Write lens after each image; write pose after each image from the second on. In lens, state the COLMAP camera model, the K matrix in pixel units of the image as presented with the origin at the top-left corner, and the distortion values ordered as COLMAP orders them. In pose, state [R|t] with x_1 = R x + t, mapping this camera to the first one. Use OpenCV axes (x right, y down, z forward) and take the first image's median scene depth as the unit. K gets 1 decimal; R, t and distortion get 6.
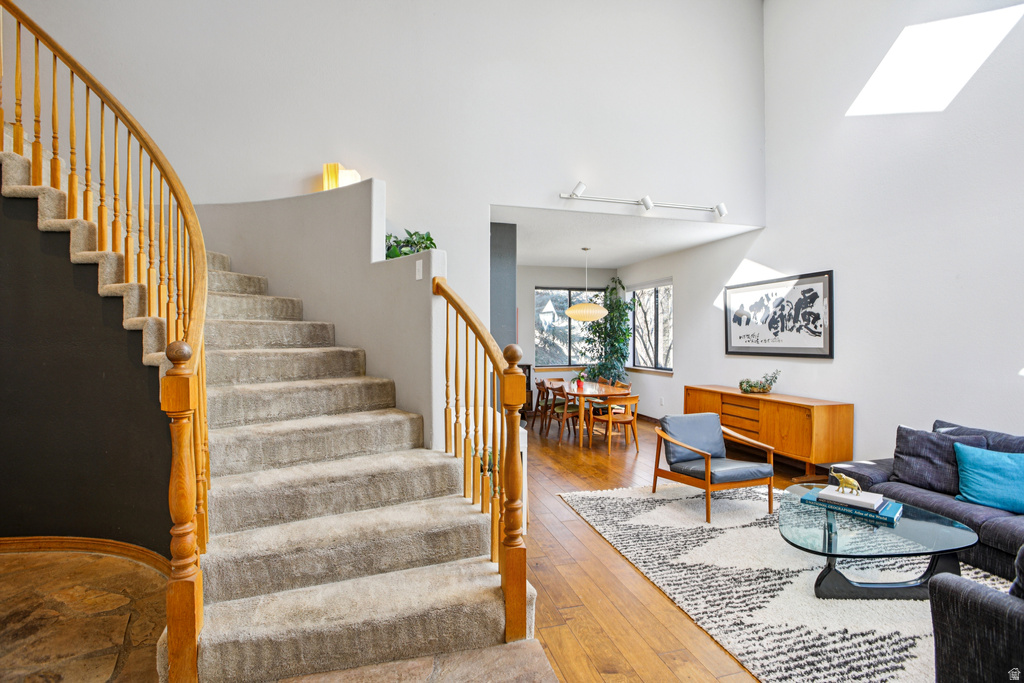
lens RADIAL K [[482.0, 0, 510.1], [0, 482.0, 342.4], [0, 0, 1]] dist [-0.047107, 0.018426]
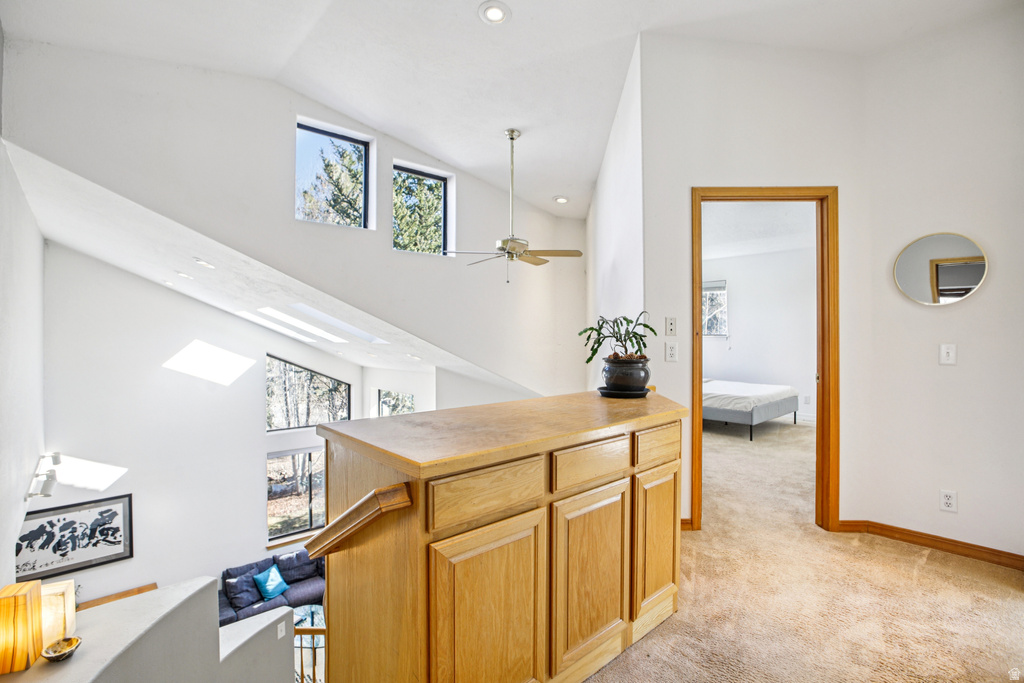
lens RADIAL K [[482.0, 0, 510.1], [0, 482.0, 342.4], [0, 0, 1]] dist [-0.047107, 0.018426]
pose [[-0.451339, -0.004292, 0.892342, -0.953494], [0.008124, 0.999927, 0.008919, -0.550855], [-0.892316, 0.011275, -0.451271, 0.585944]]
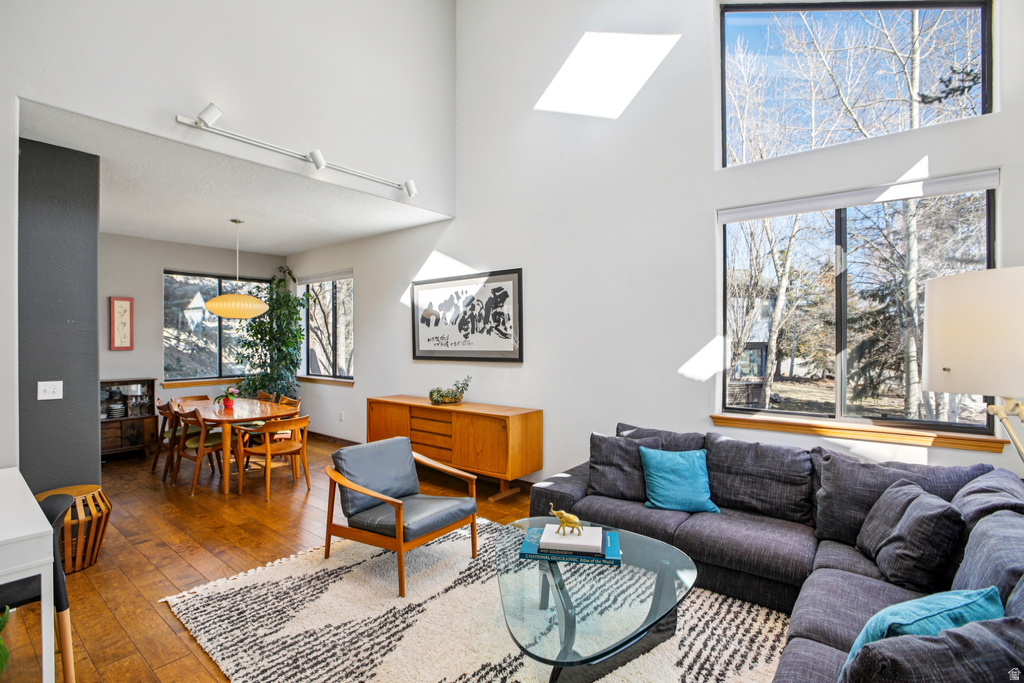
lens RADIAL K [[482.0, 0, 510.1], [0, 482.0, 342.4], [0, 0, 1]] dist [-0.047107, 0.018426]
pose [[0.804396, -0.003359, 0.594084, 0.085342], [0.006716, 0.999972, -0.003439, -0.002170], [-0.594056, 0.006756, 0.804396, 0.224617]]
